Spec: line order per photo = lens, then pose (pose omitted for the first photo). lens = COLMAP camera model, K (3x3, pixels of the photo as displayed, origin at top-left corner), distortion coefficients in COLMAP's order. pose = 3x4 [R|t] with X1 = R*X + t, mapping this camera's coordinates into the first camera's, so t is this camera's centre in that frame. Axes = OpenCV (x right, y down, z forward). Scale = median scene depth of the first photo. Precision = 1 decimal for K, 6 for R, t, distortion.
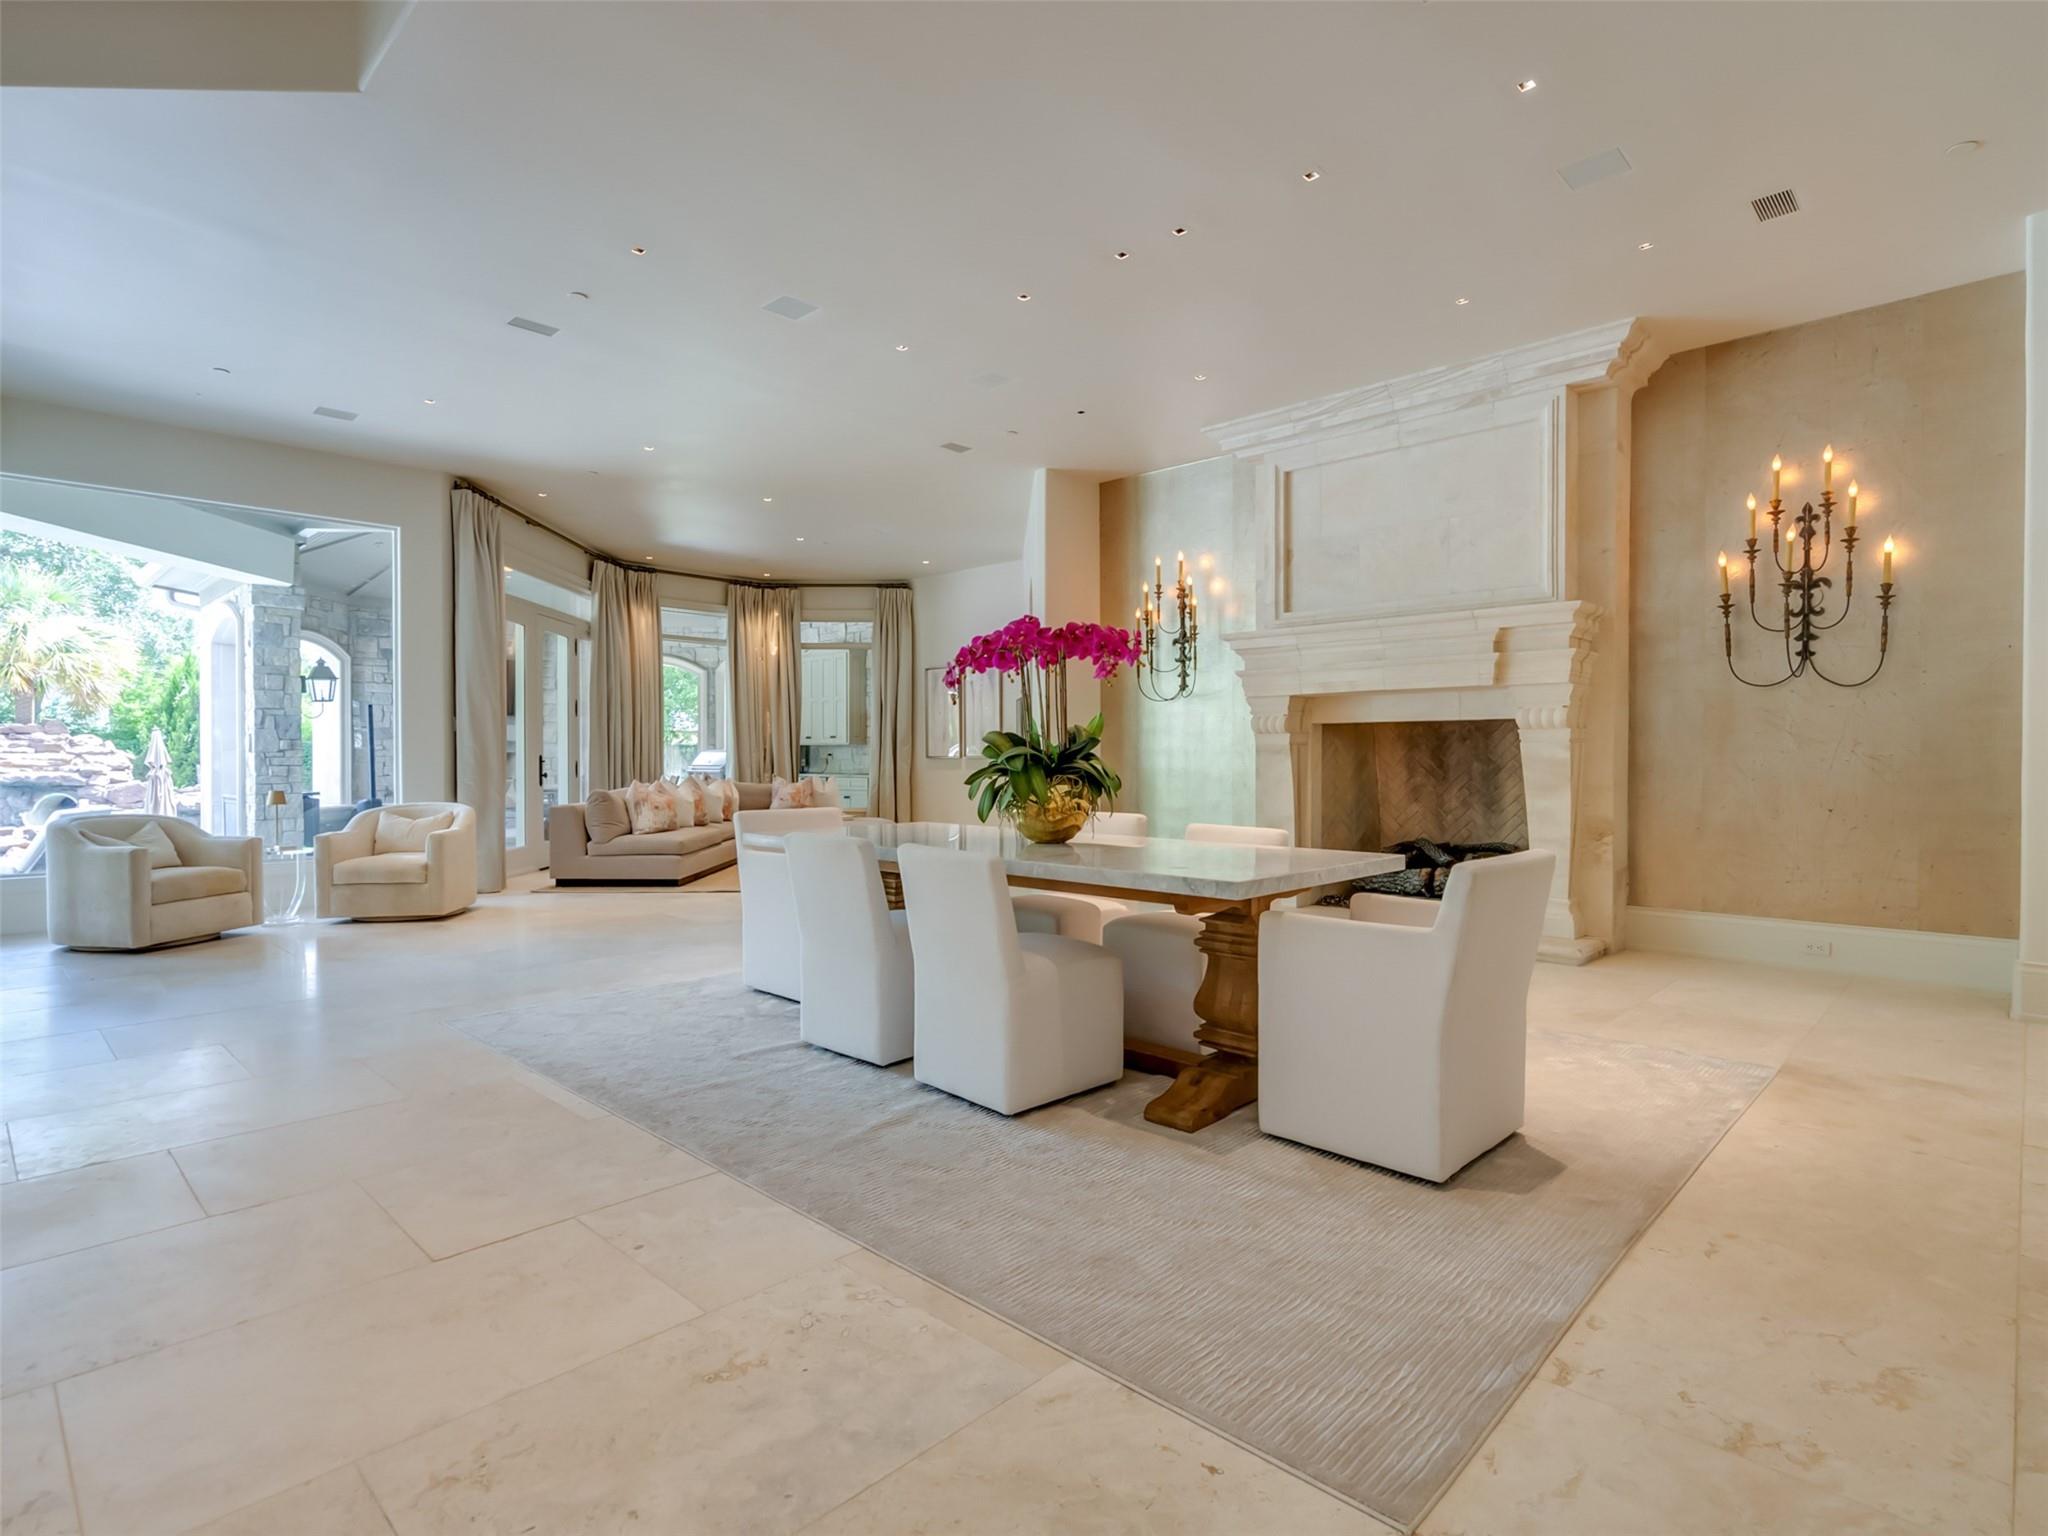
lens RADIAL K [[1053.0, 0, 1003.7], [0, 1053.0, 764.6], [0, 0, 1]] dist [-0.001390, 0.001218]
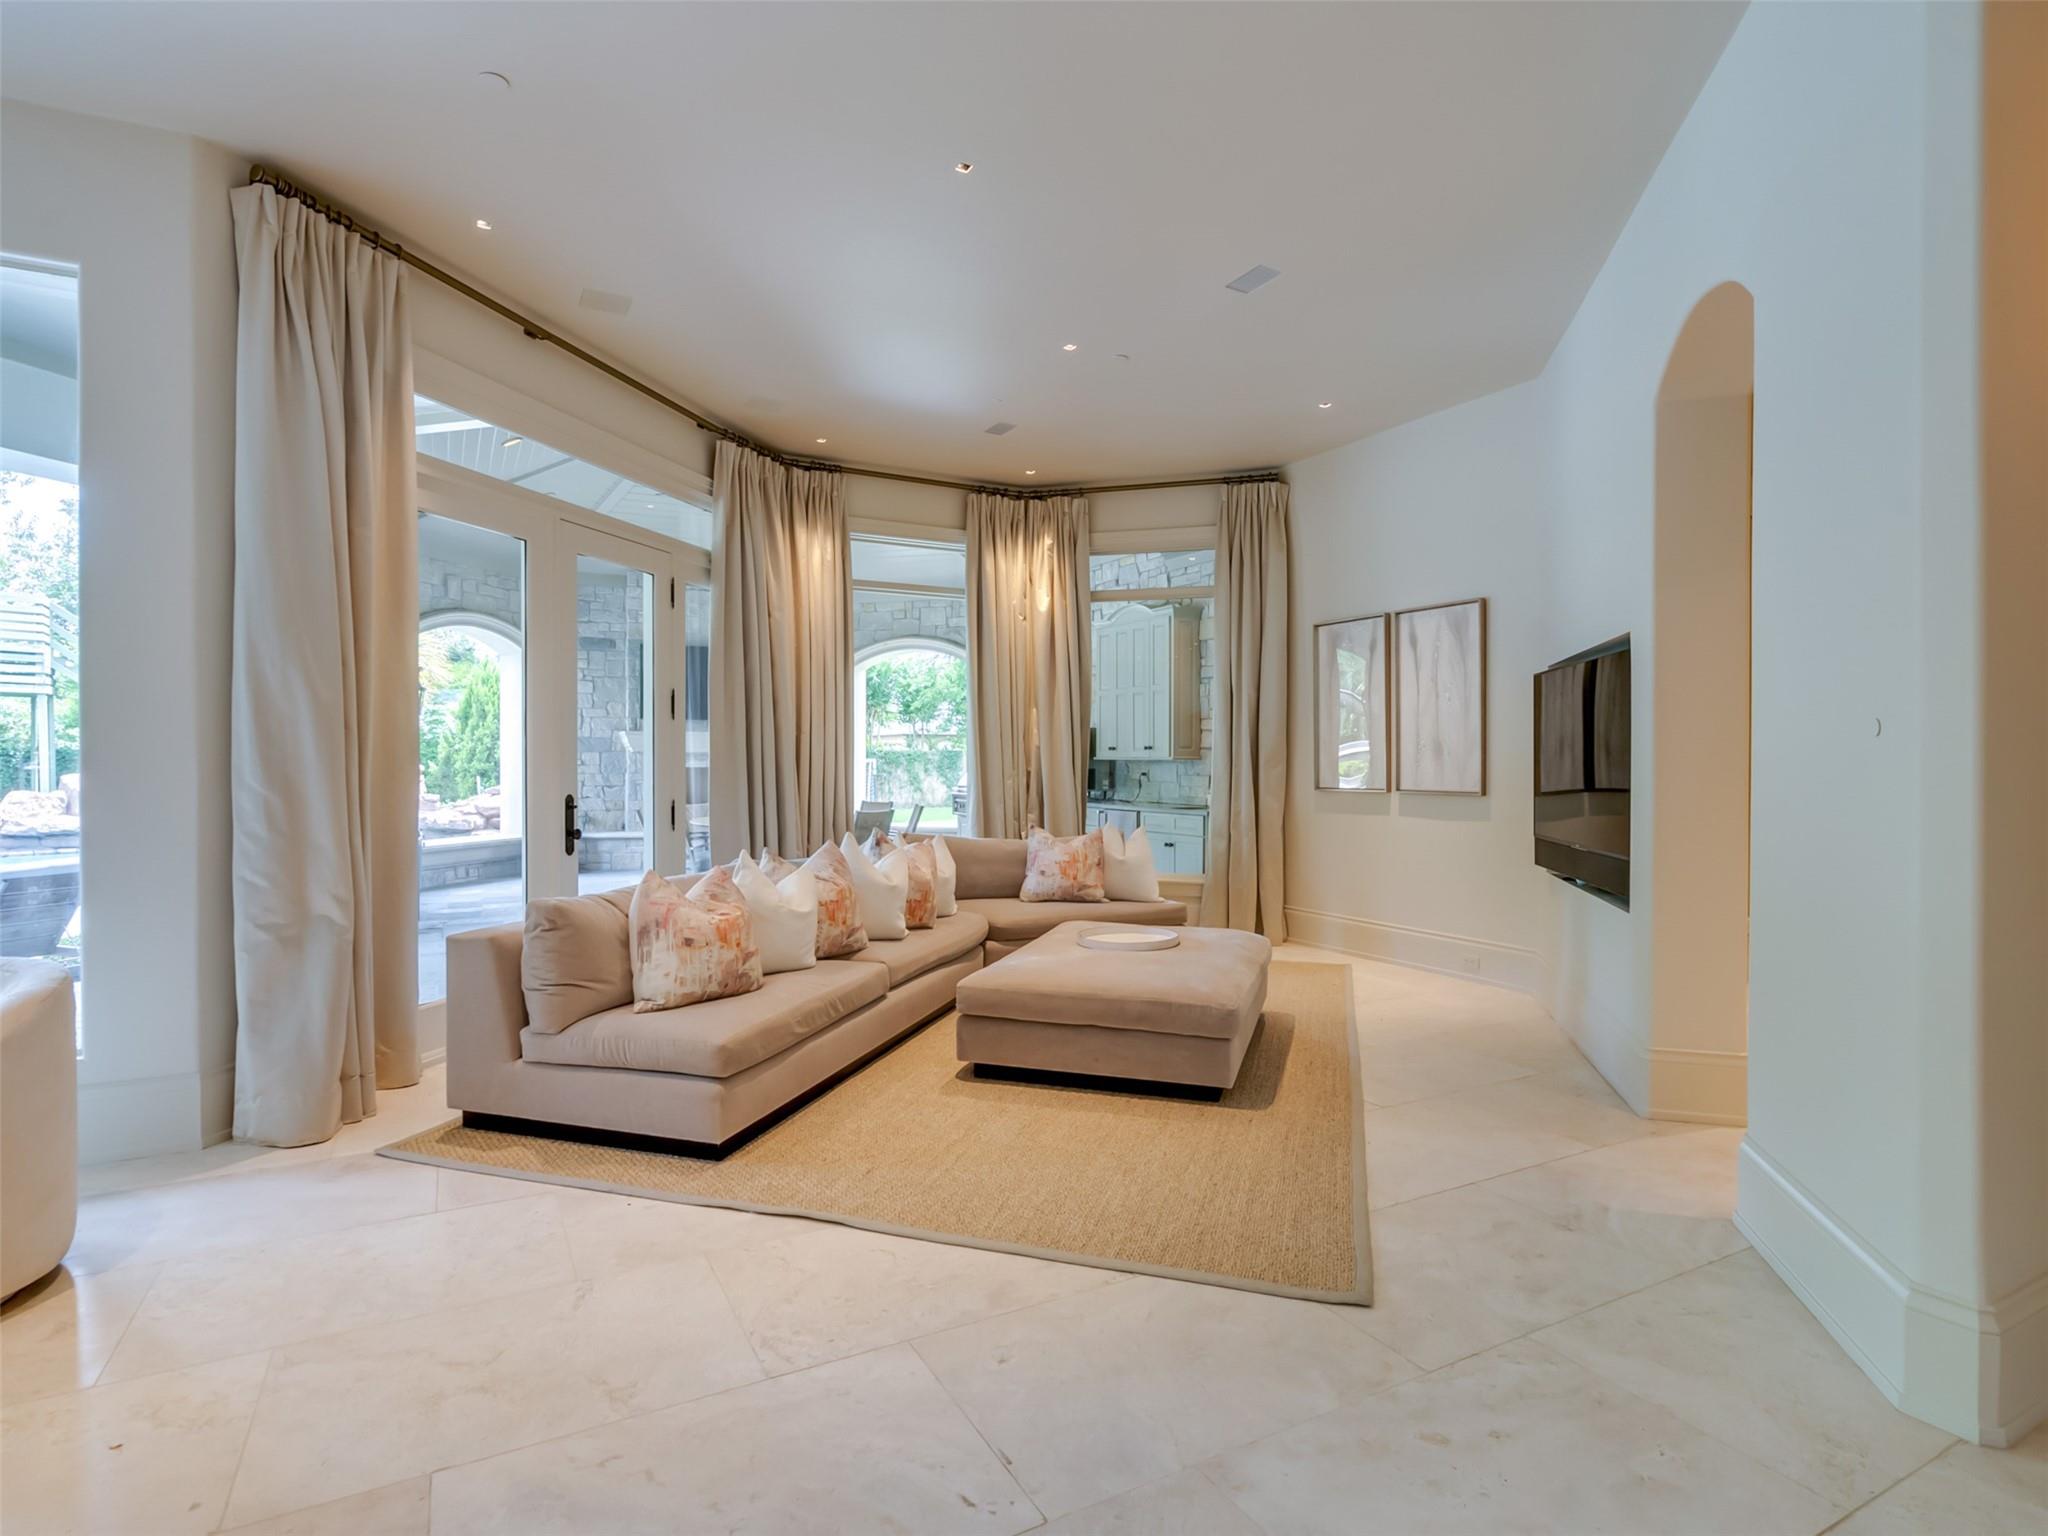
lens RADIAL K [[1053.0, 0, 1003.7], [0, 1053.0, 764.6], [0, 0, 1]] dist [-0.001390, 0.001218]
pose [[0.952925, 0.001292, -0.303203, -0.063736], [-0.002067, 0.999995, -0.002233, -0.018130], [0.303198, 0.002755, 0.952923, 0.448133]]
